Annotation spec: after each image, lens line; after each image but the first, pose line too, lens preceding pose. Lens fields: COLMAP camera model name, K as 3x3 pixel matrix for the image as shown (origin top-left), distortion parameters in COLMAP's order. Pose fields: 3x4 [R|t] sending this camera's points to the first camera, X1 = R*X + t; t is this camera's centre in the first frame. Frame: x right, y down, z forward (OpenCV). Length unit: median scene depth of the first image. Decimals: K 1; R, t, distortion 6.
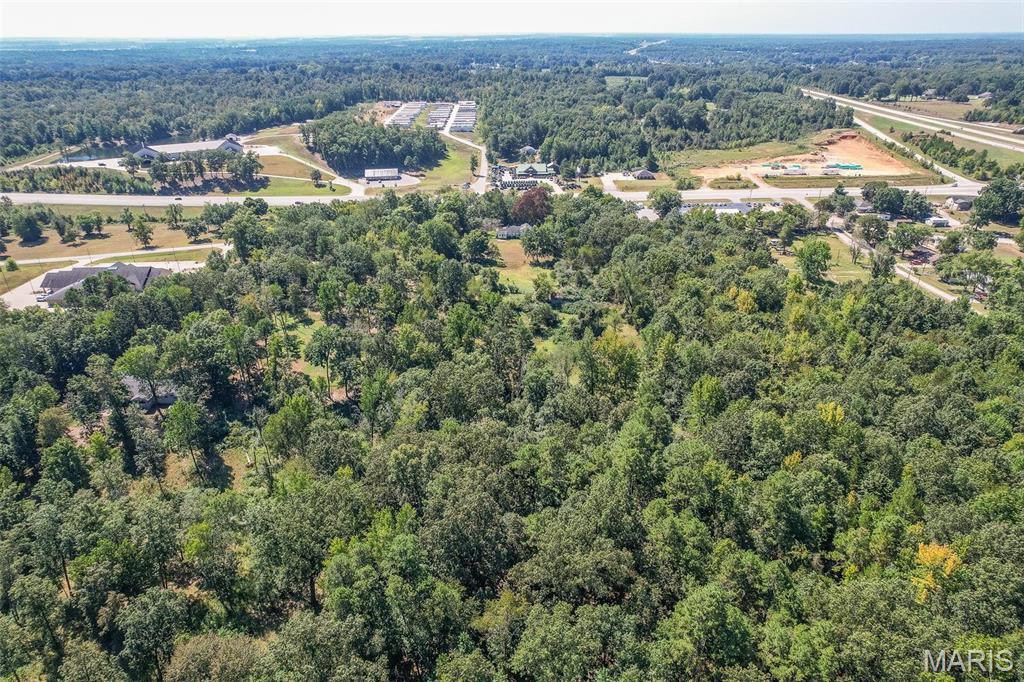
lens RADIAL K [[654.8, 0, 510.2], [0, 654.8, 342.4], [0, 0, 1]] dist [-0.073407, 0.069372]
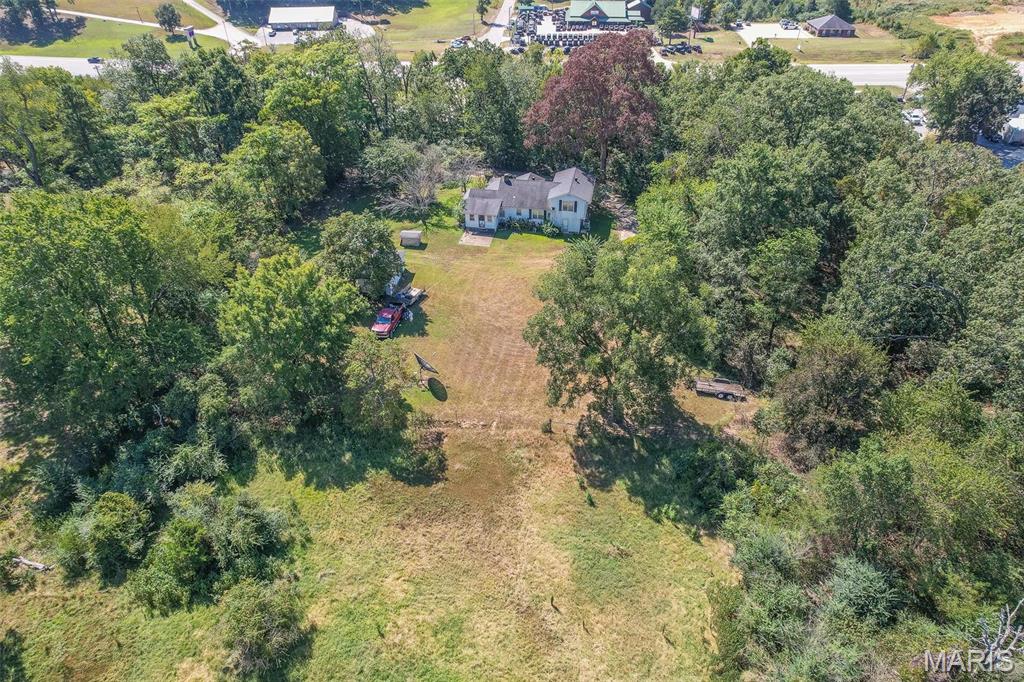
lens RADIAL K [[654.8, 0, 513.1], [0, 654.8, 338.6], [0, 0, 1]] dist [-0.073407, 0.069372]
pose [[0.996750, 0.047979, -0.064717, 0.013317], [-0.035974, 0.983850, 0.175341, -0.104922], [0.072085, -0.172443, 0.982378, 0.472302]]
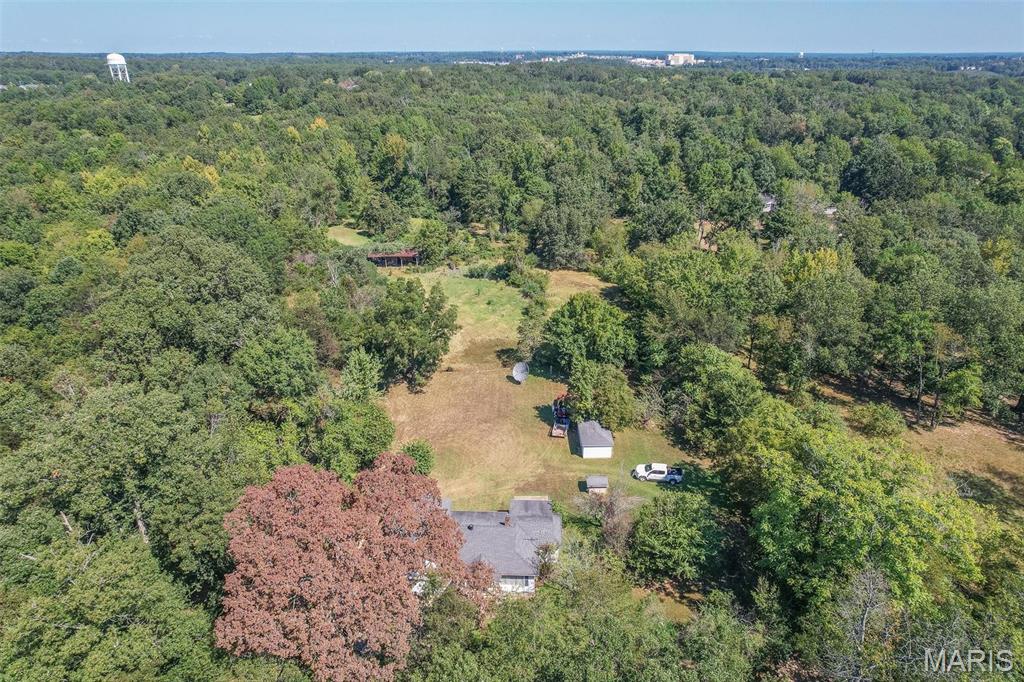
lens RADIAL K [[654.8, 0, 515.8], [0, 654.8, 338.3], [0, 0, 1]] dist [-0.073407, 0.069372]
pose [[-0.998240, 0.019332, -0.056057, 0.002850], [-0.030536, 0.642785, 0.765438, -0.242218], [0.050830, 0.765803, -0.641064, 0.710097]]
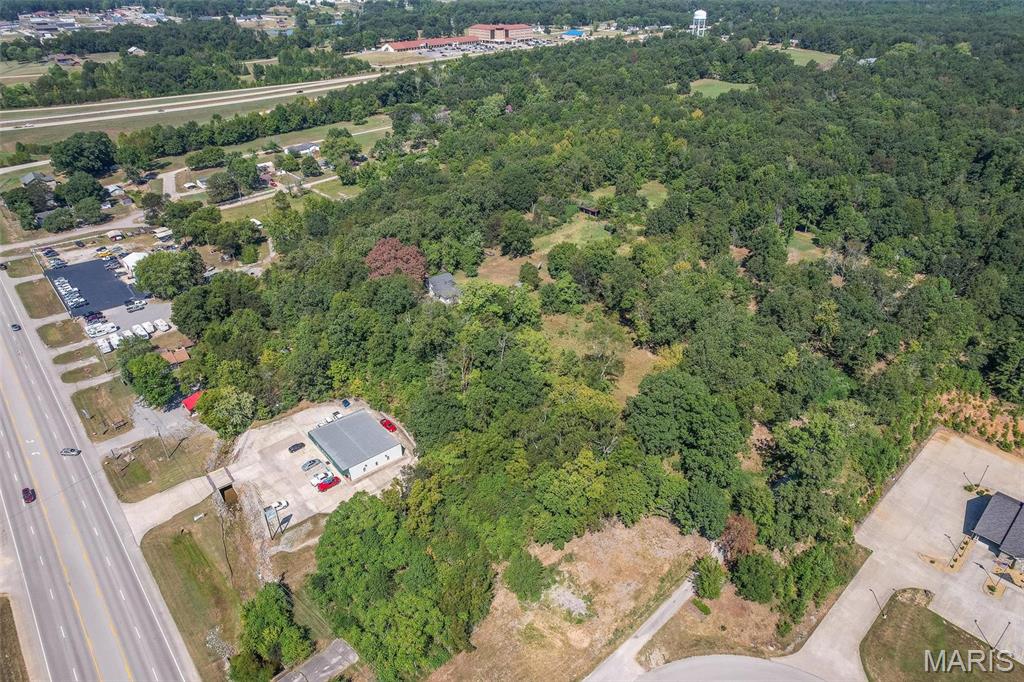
lens RADIAL K [[654.8, 0, 514.6], [0, 654.8, 343.0], [0, 0, 1]] dist [-0.073407, 0.069372]
pose [[-0.661330, -0.386394, 0.642917, -0.339414], [0.330349, 0.619481, 0.712119, -0.403386], [-0.673434, 0.683332, -0.282036, 0.781290]]
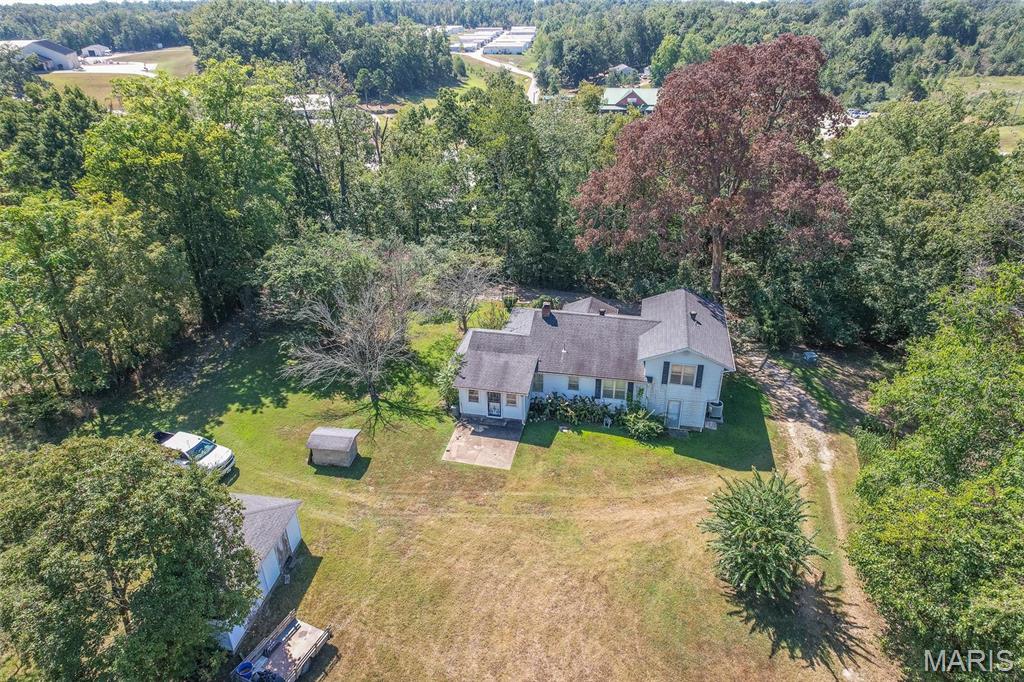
lens RADIAL K [[654.8, 0, 513.4], [0, 654.8, 336.5], [0, 0, 1]] dist [-0.073407, 0.069372]
pose [[0.994251, 0.047830, -0.095800, 0.002029], [-0.045999, 0.998716, 0.021230, -0.114912], [0.096692, -0.016702, 0.995174, 0.566884]]
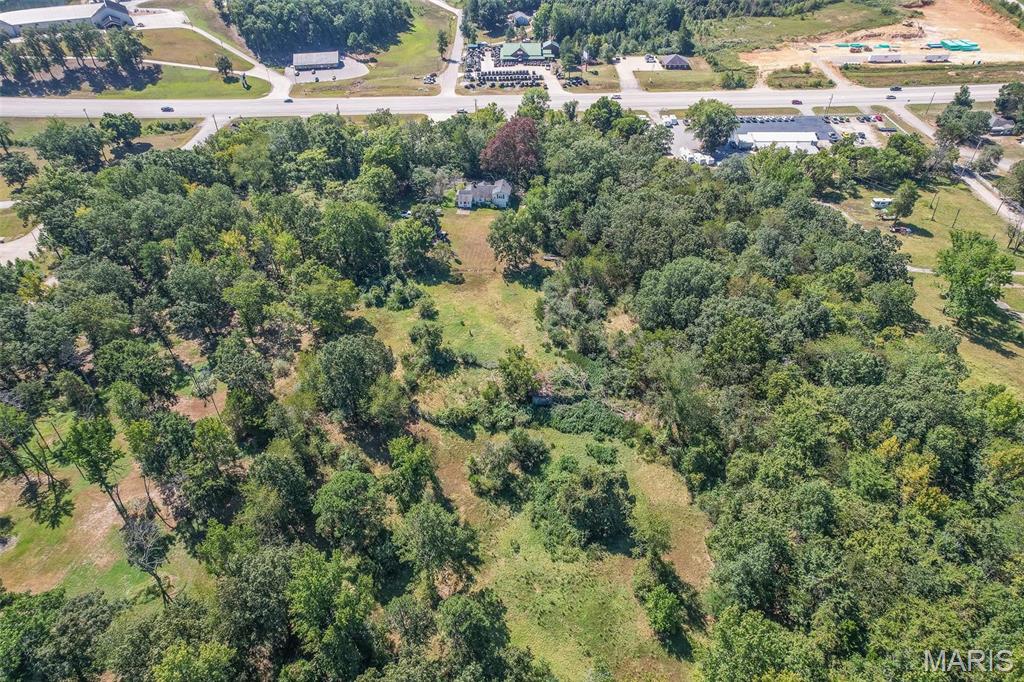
lens RADIAL K [[654.8, 0, 511.7], [0, 654.8, 341.0], [0, 0, 1]] dist [-0.073407, 0.069372]
pose [[0.999999, -0.000570, 0.000980, 0.021504], [0.000340, 0.975351, 0.220657, -0.111397], [-0.001081, -0.220657, 0.975351, 0.223664]]
